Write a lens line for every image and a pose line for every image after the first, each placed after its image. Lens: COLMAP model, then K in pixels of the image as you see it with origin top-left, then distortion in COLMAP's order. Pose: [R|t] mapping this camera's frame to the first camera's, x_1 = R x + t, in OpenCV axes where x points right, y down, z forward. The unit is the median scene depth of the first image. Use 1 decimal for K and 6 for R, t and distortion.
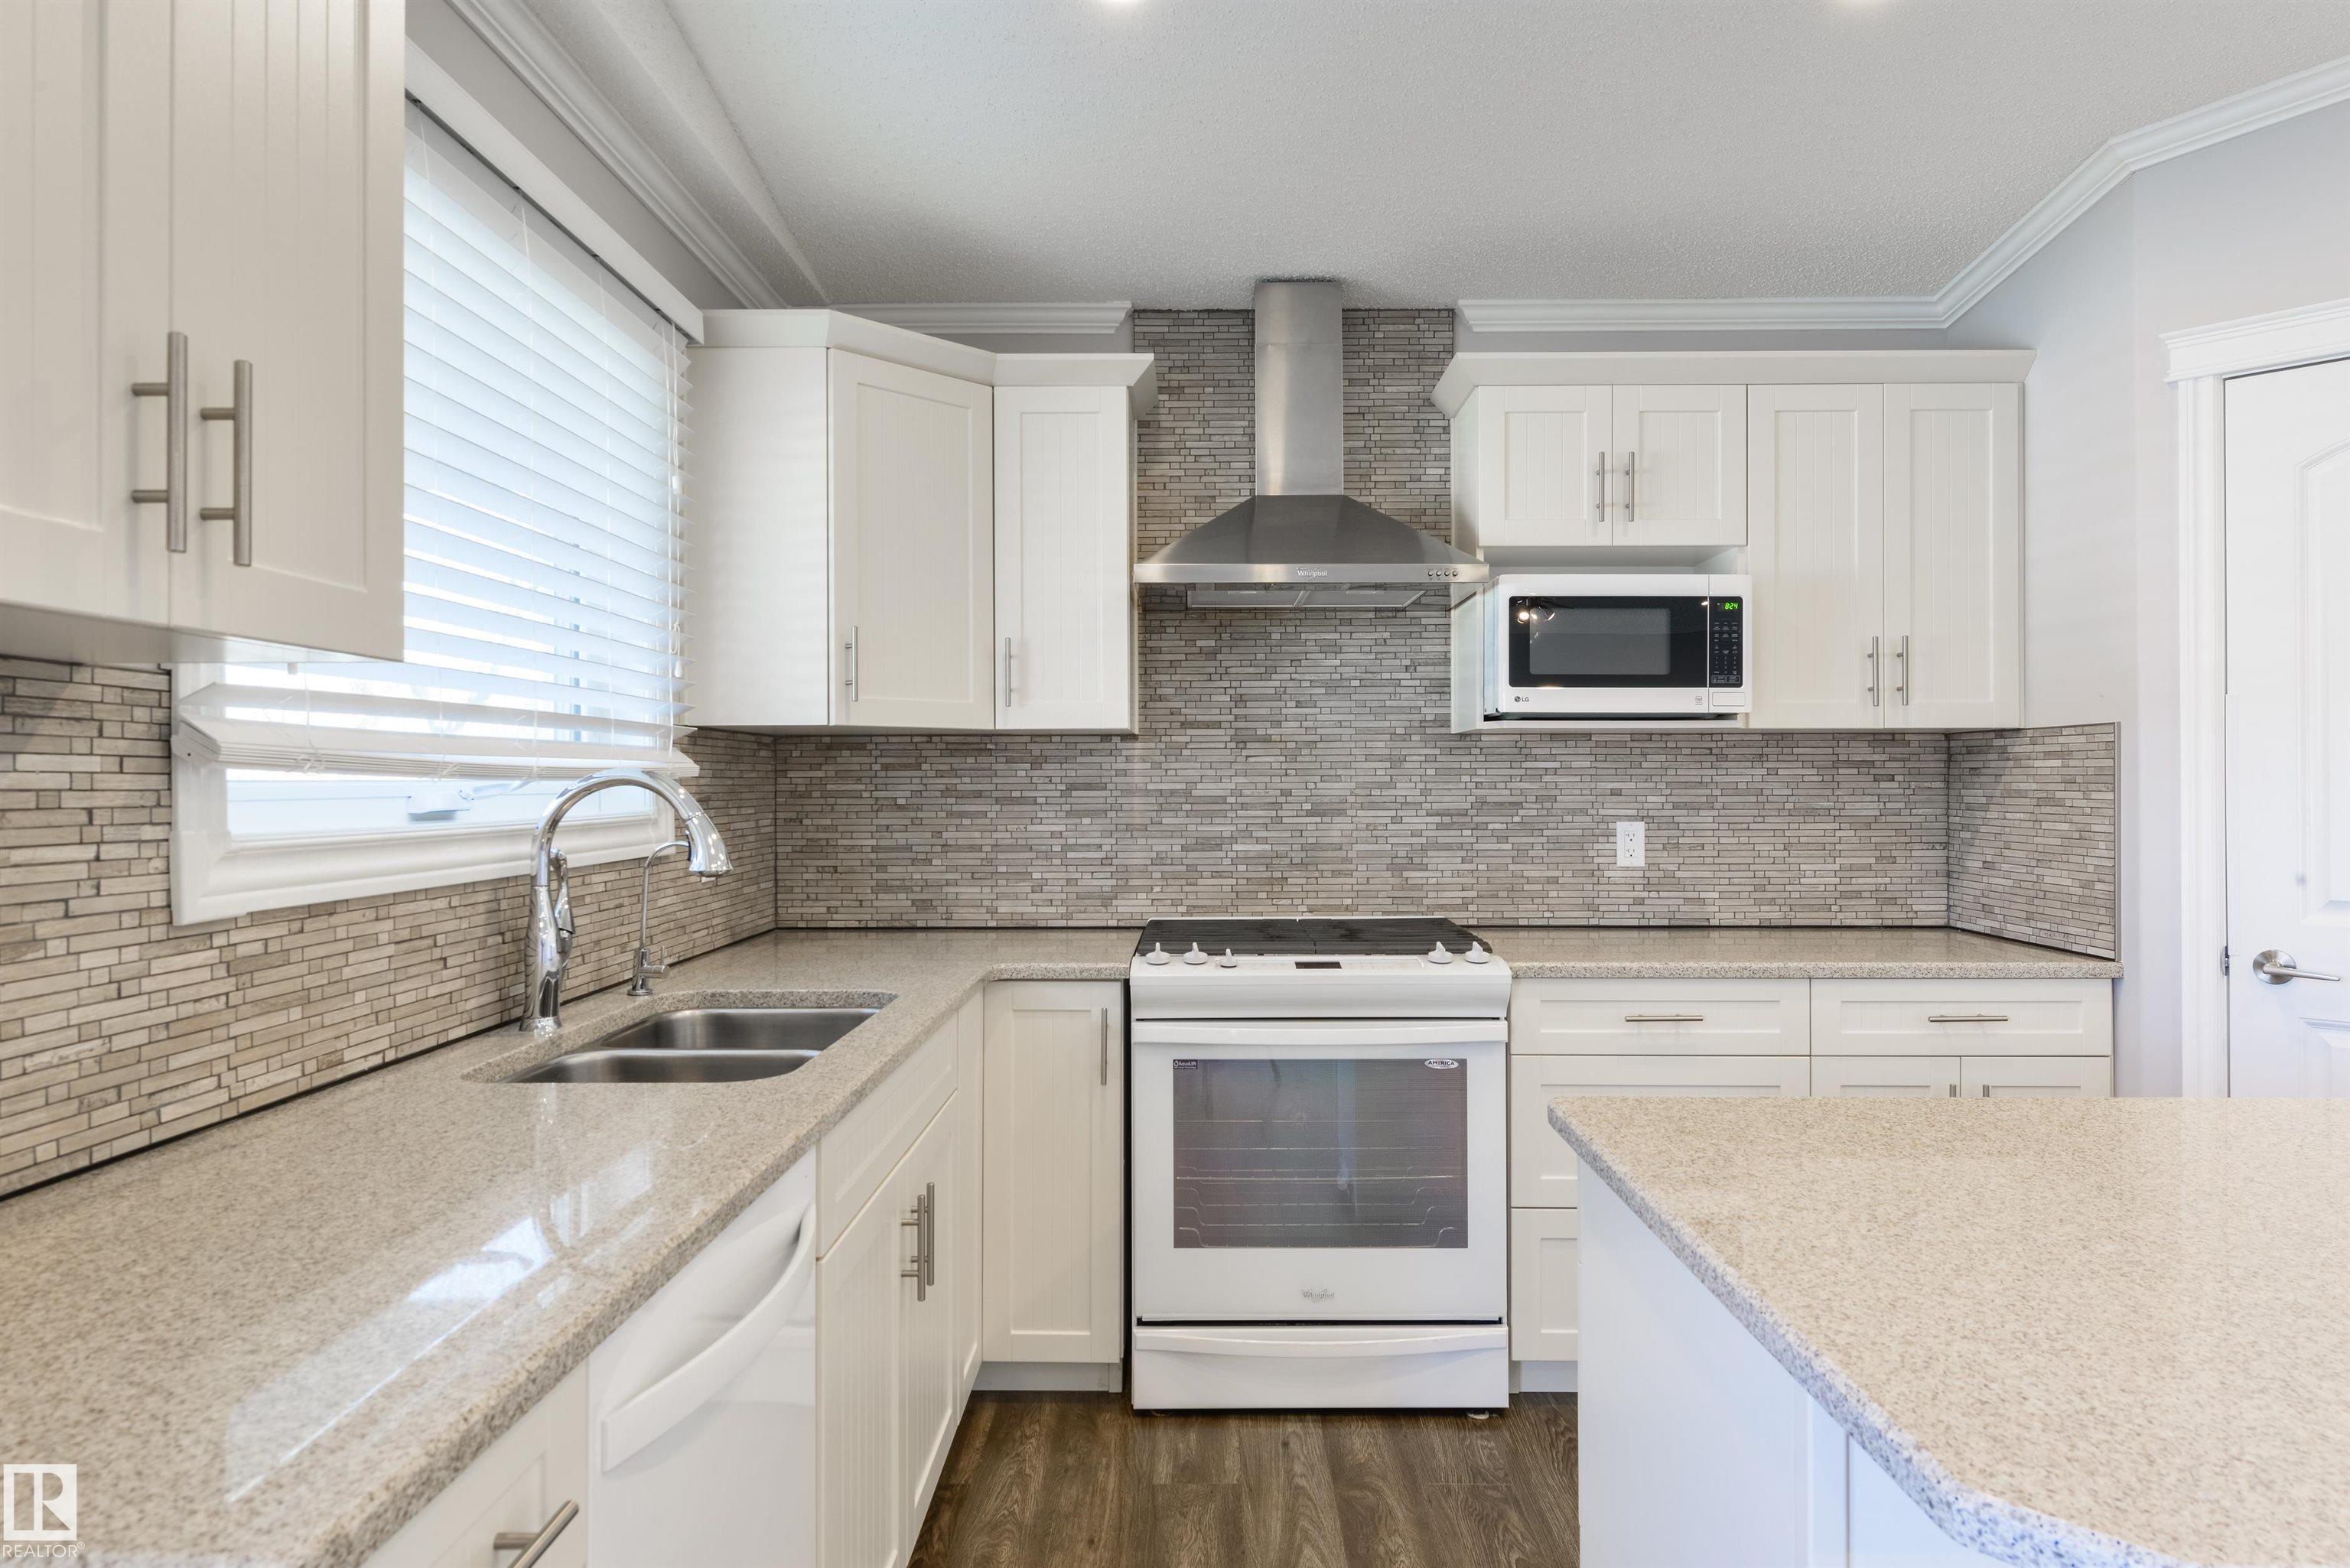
lens RADIAL K [[1386.2, 0, 1182.8], [0, 1386.2, 778.3], [0, 0, 1]] dist [0.003217, -0.000248]
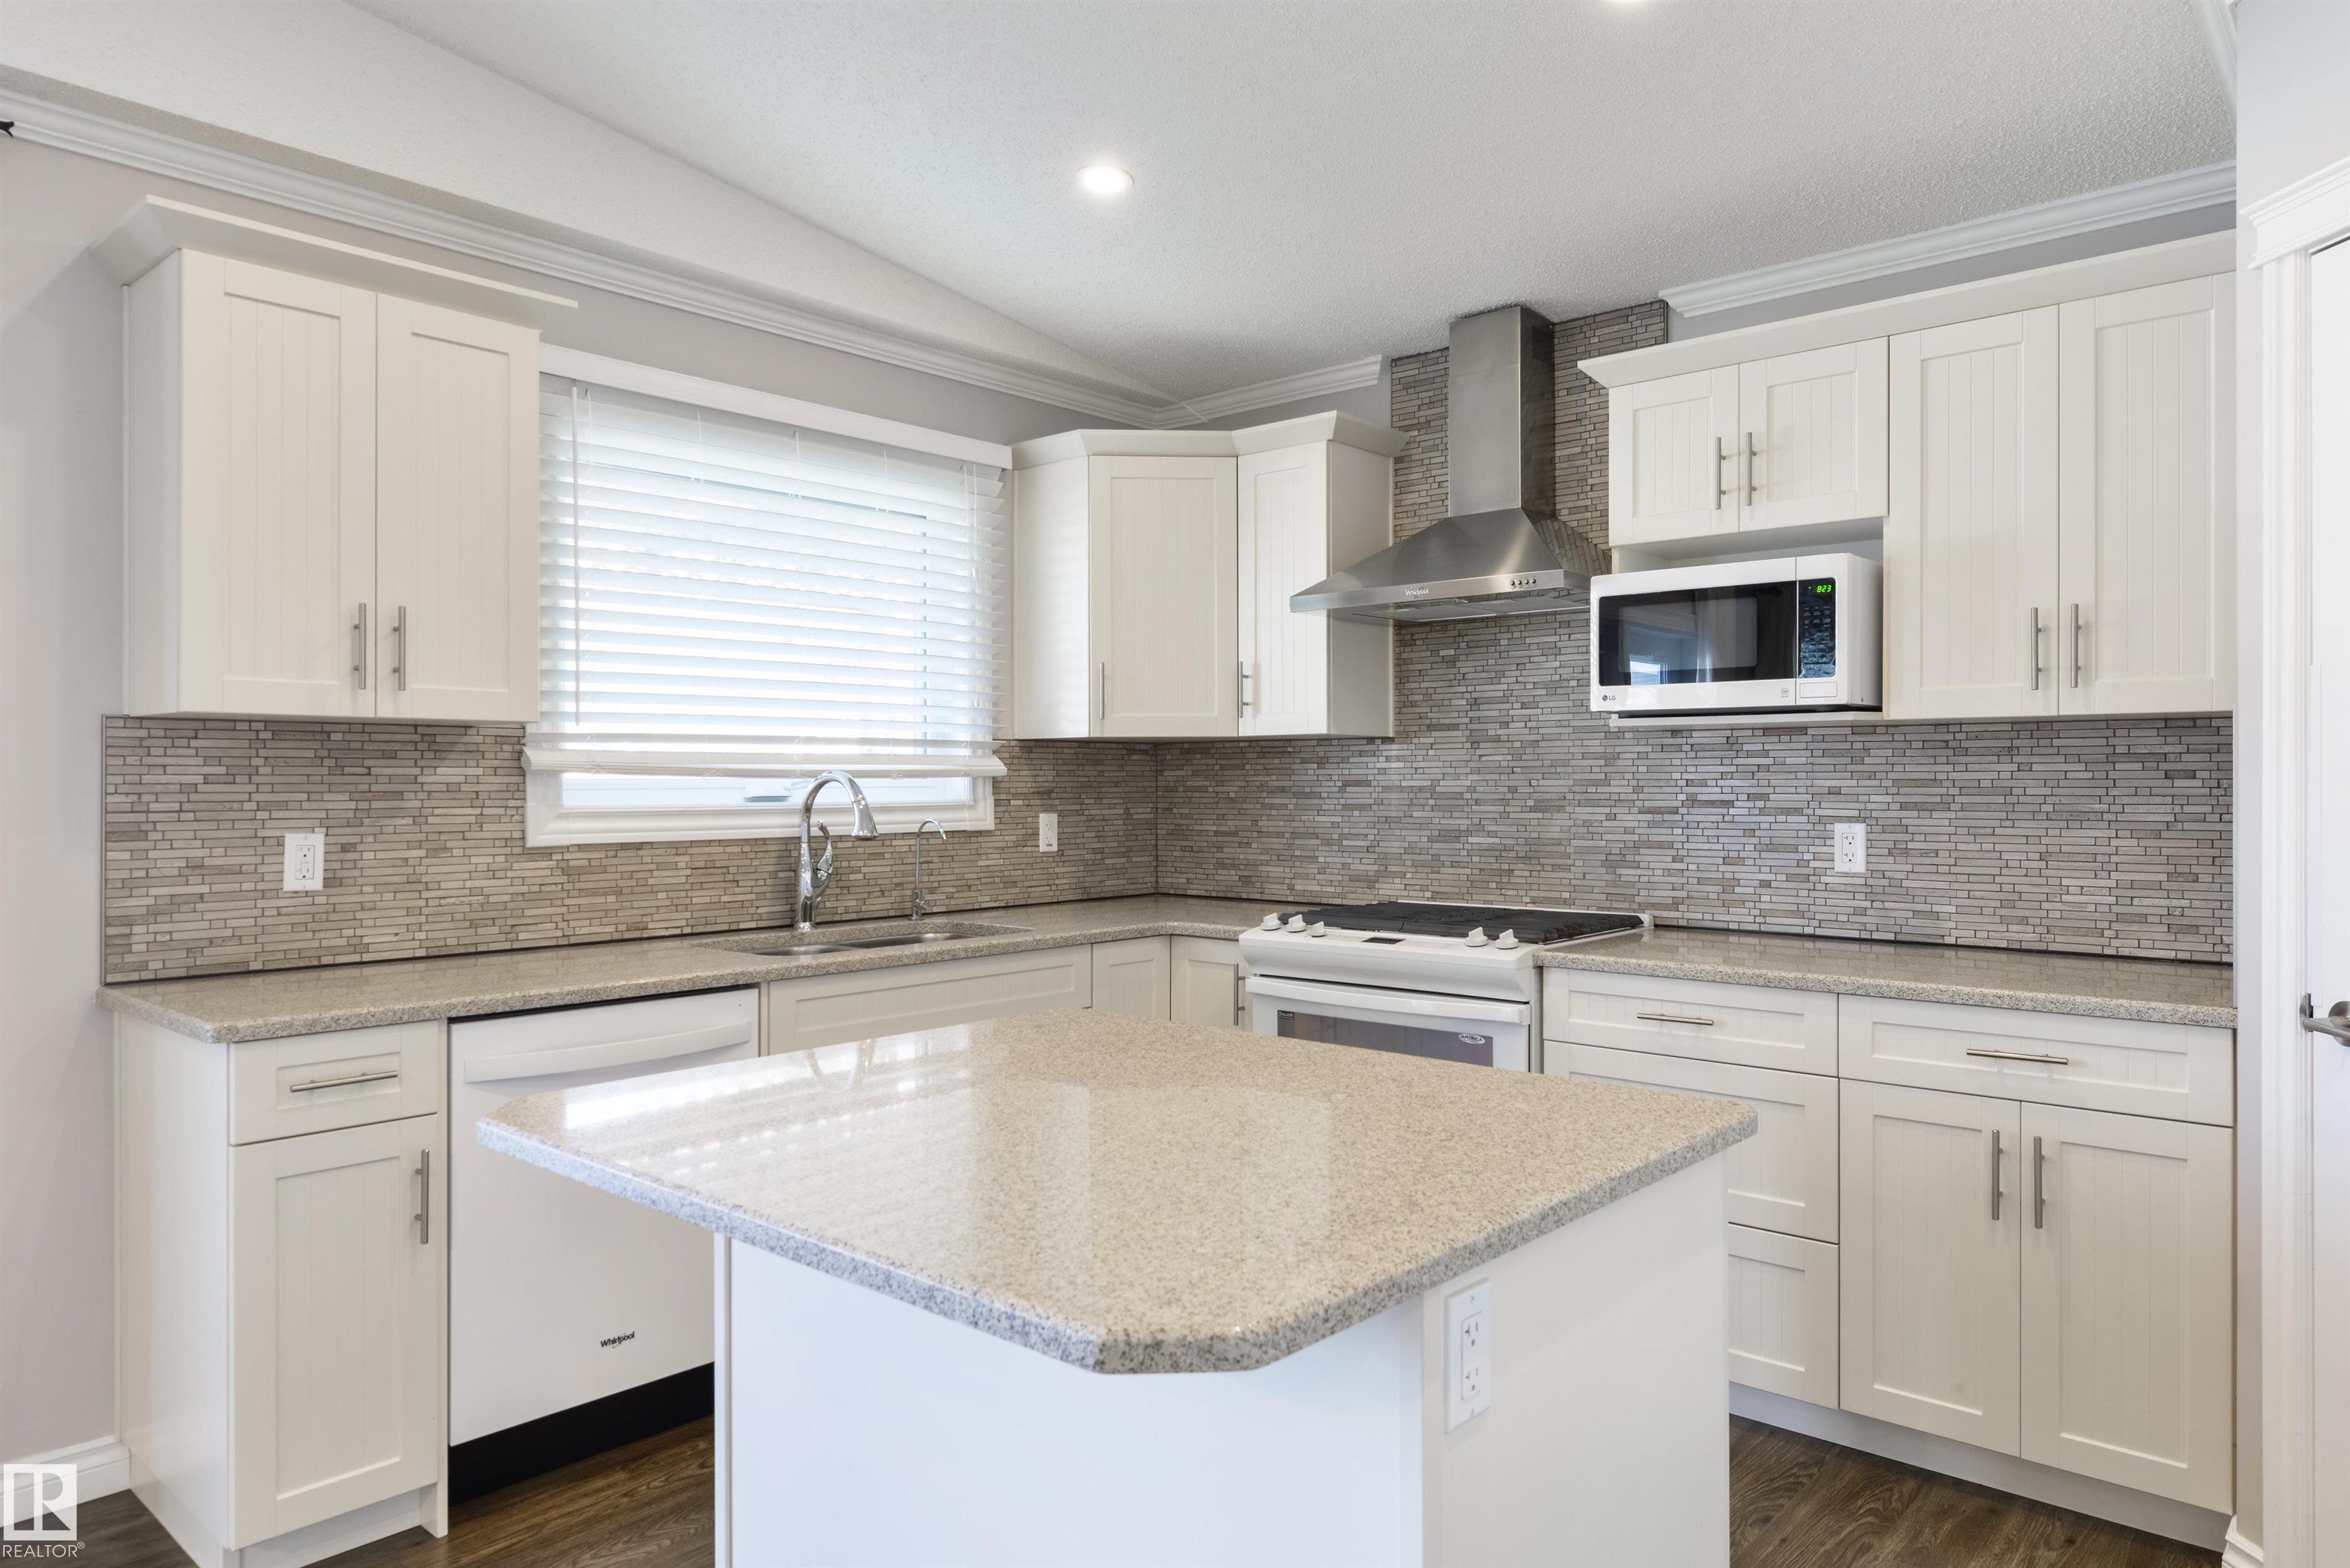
lens RADIAL K [[1488.9, 0, 1190.8], [0, 1488.9, 779.5], [0, 0, 1]] dist [0.004839, -0.000834]
pose [[0.756280, 0.000204, -0.654249, 0.693734], [0.001766, 0.999996, 0.002353, -0.000408], [0.654246, -0.002935, 0.756276, -0.023552]]
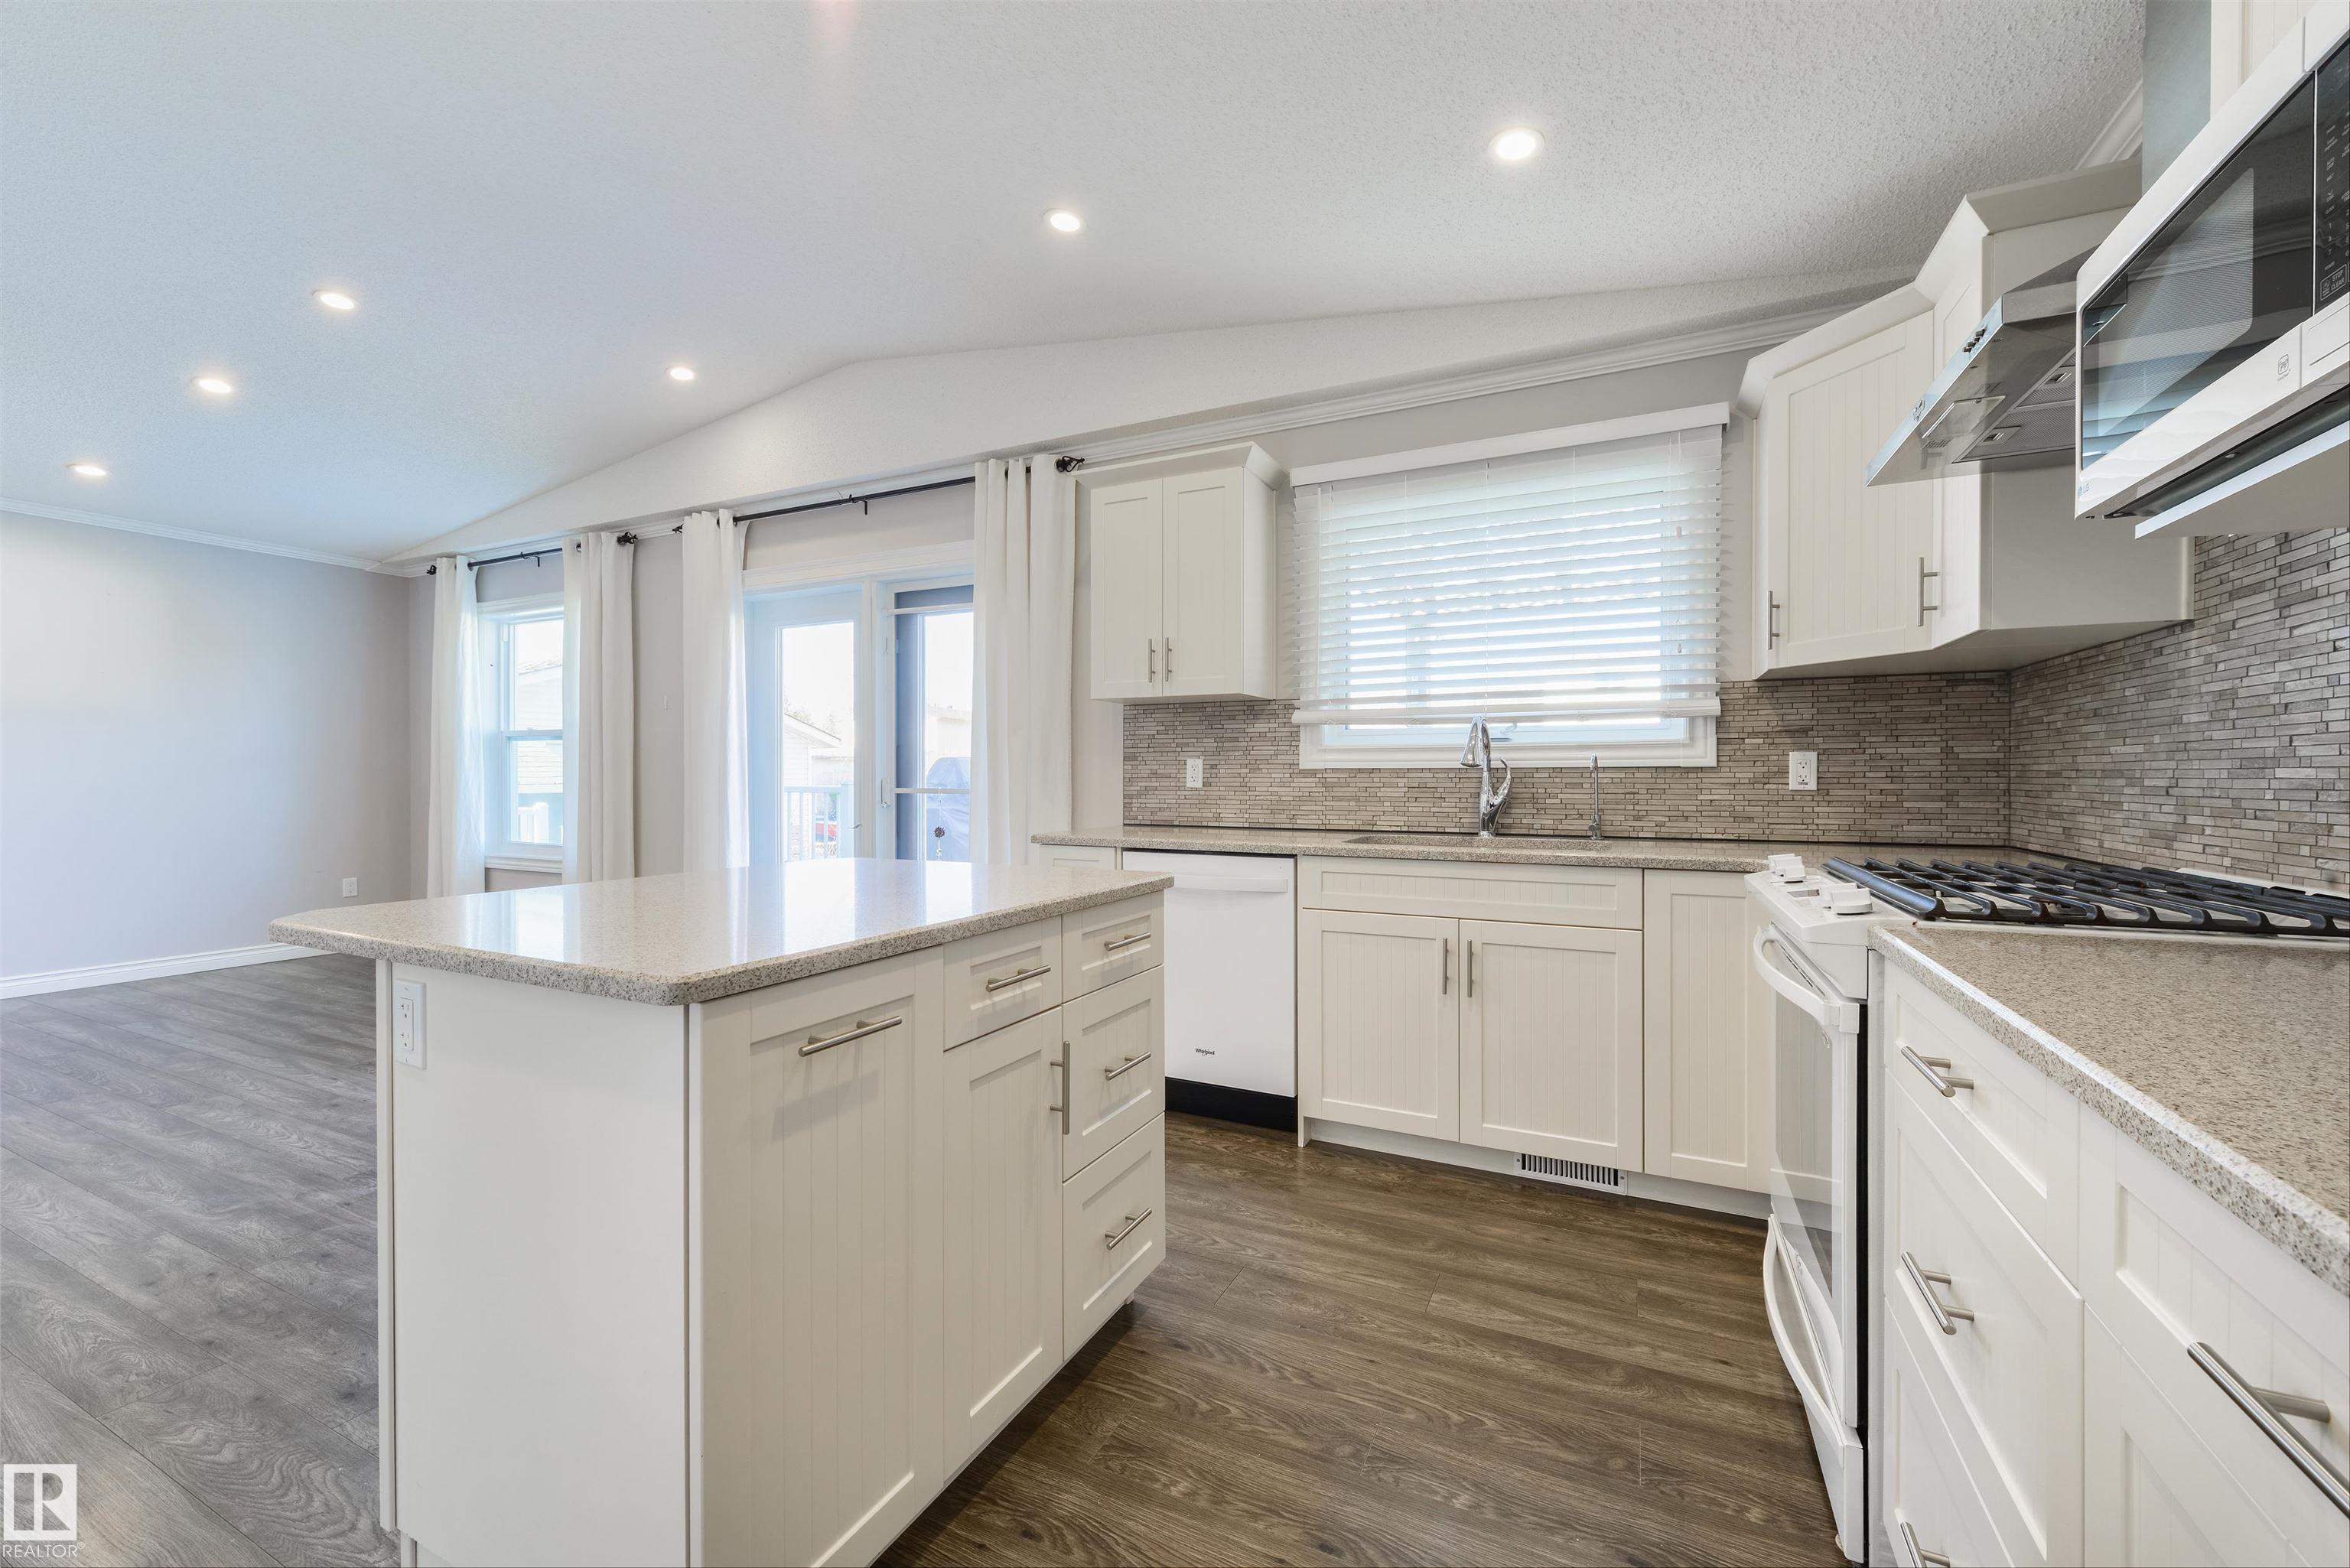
lens RADIAL K [[920.2, 0, 1187.4], [0, 920.2, 777.2], [0, 0, 1]] dist [0.008170, -0.000177]
pose [[-0.426640, 0.005935, -0.904402, 0.702459], [0.004394, 0.999980, 0.004489, 0.052149], [0.904411, -0.002058, -0.426658, 0.797425]]
